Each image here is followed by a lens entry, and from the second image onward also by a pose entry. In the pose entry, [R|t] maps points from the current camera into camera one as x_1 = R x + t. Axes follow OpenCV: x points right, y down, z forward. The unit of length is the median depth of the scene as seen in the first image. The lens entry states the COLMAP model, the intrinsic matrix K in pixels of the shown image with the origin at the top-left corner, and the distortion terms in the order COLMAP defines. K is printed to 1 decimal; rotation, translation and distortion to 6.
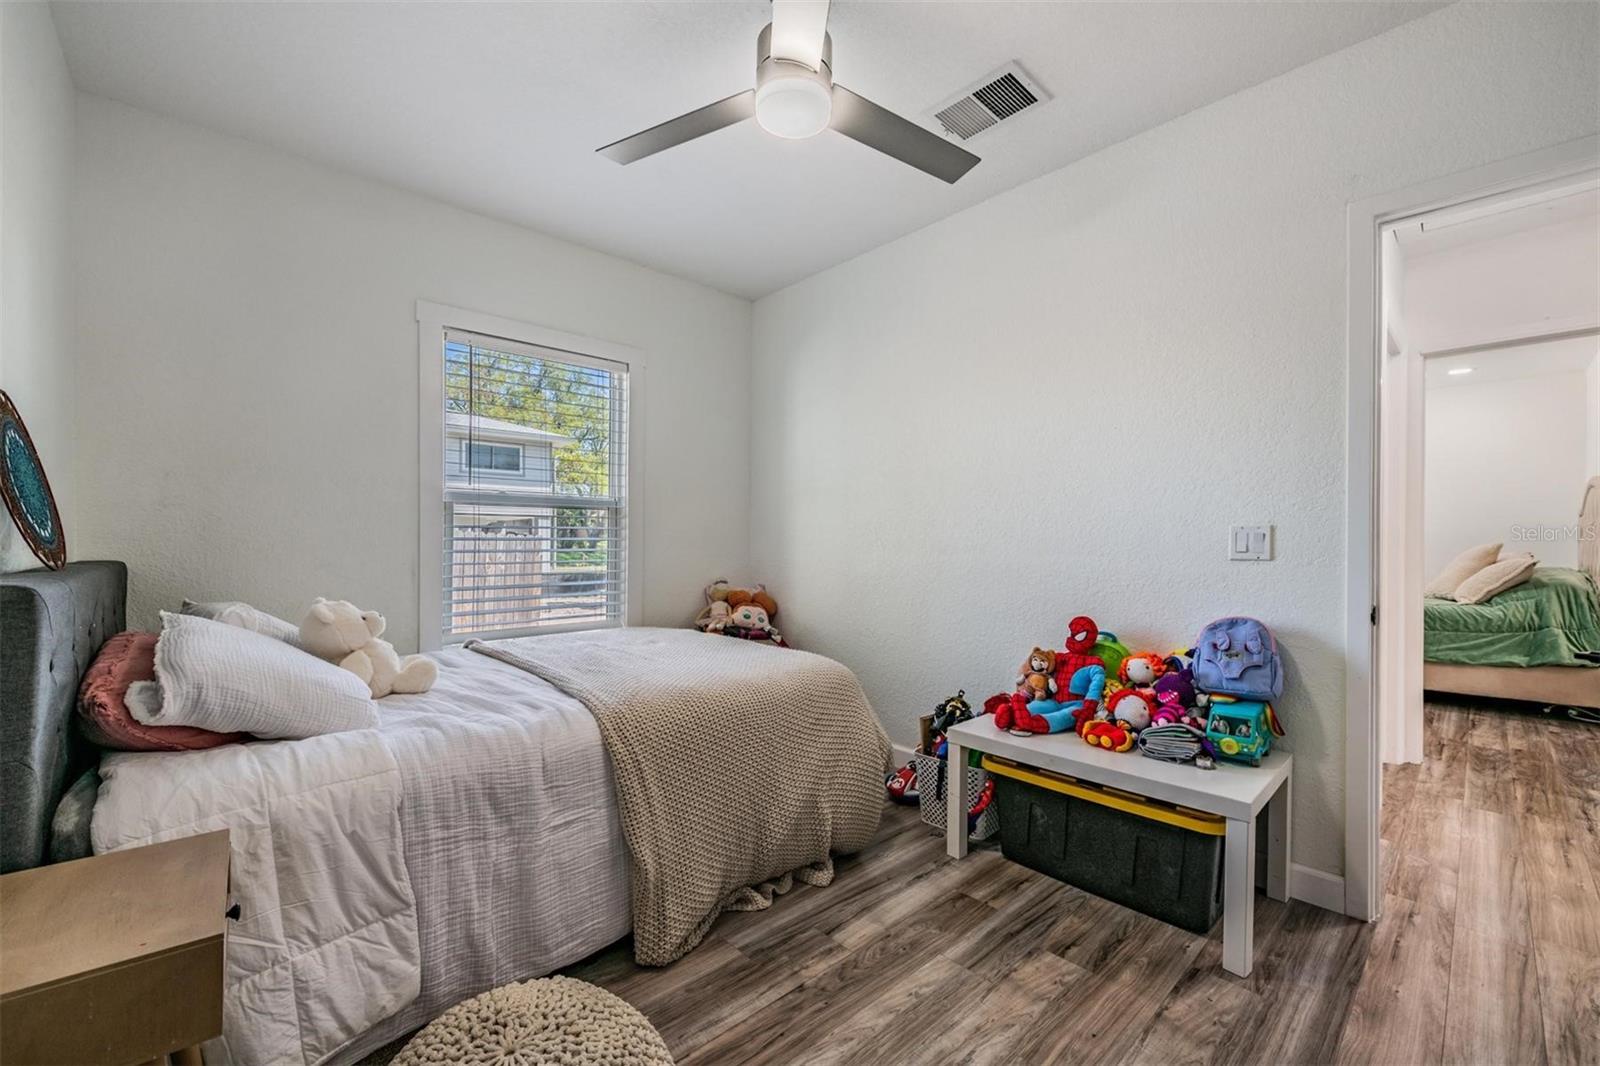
lens RADIAL K [[641.8, 0, 802.0], [0, 641.8, 538.4], [0, 0, 1]] dist [-0.006195, -0.006525]
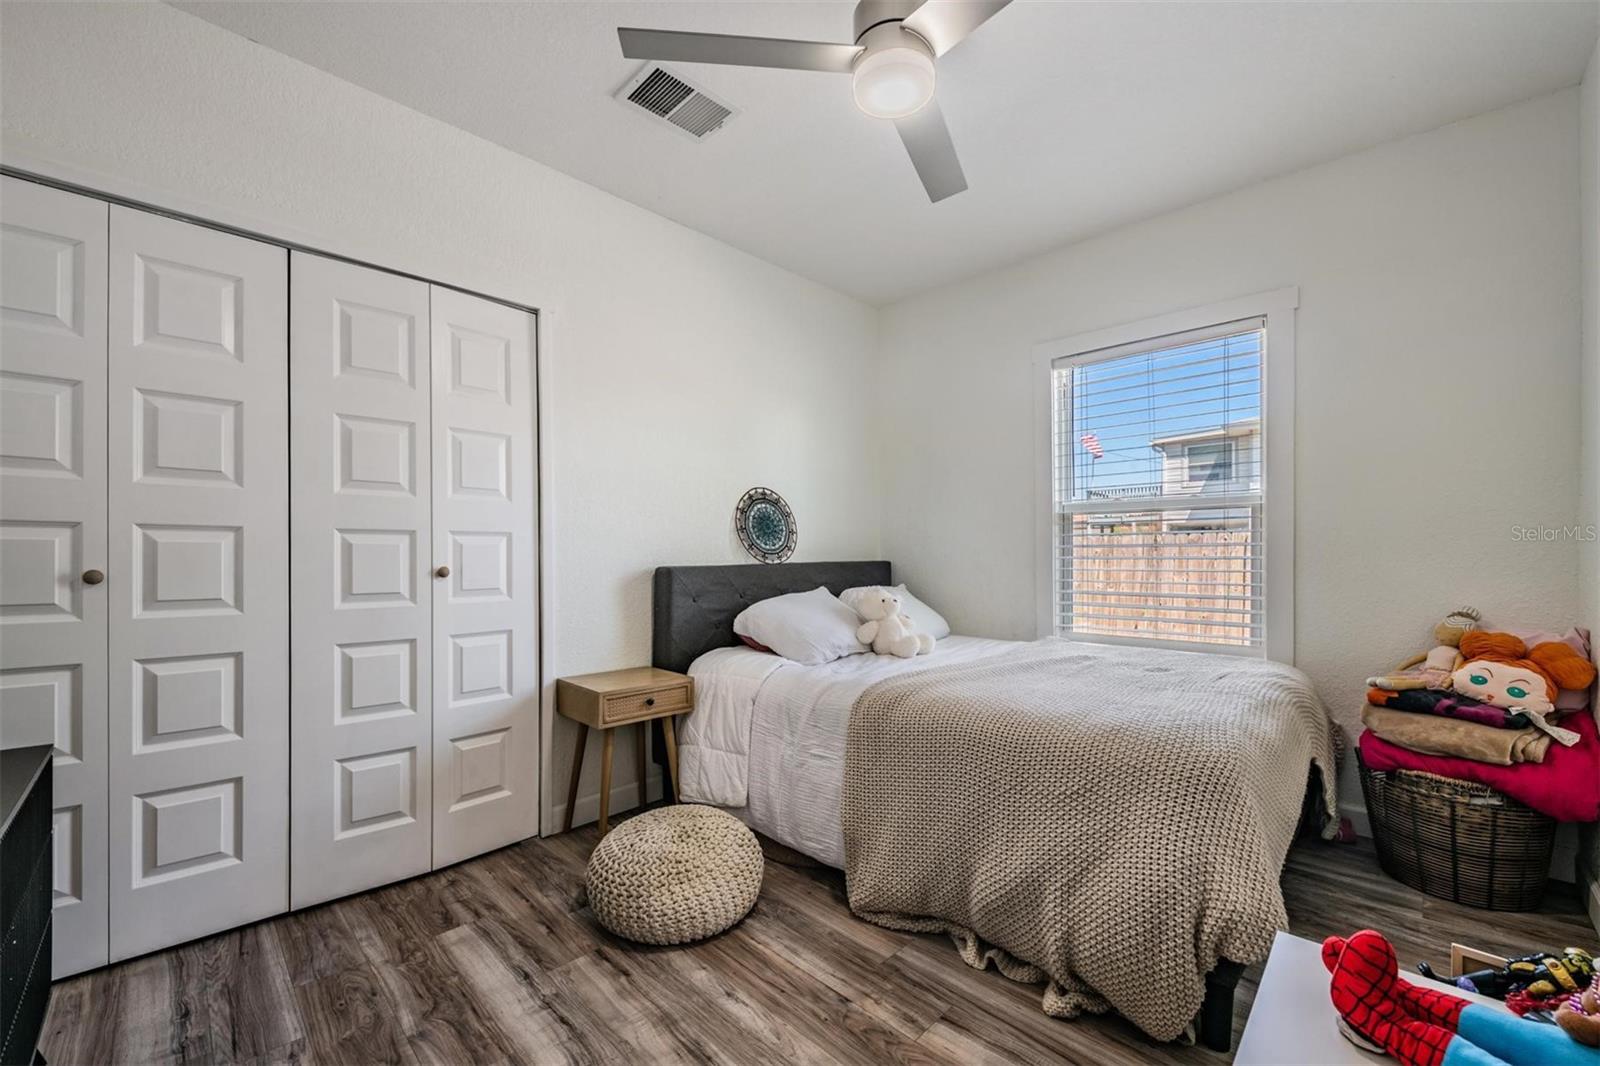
lens RADIAL K [[641.8, 0, 802.0], [0, 641.8, 538.4], [0, 0, 1]] dist [-0.006195, -0.006525]
pose [[0.054740, -0.017986, -0.998339, 0.972006], [0.012304, 0.999774, -0.017337, 0.003330], [0.998425, -0.011334, 0.054949, 0.864744]]
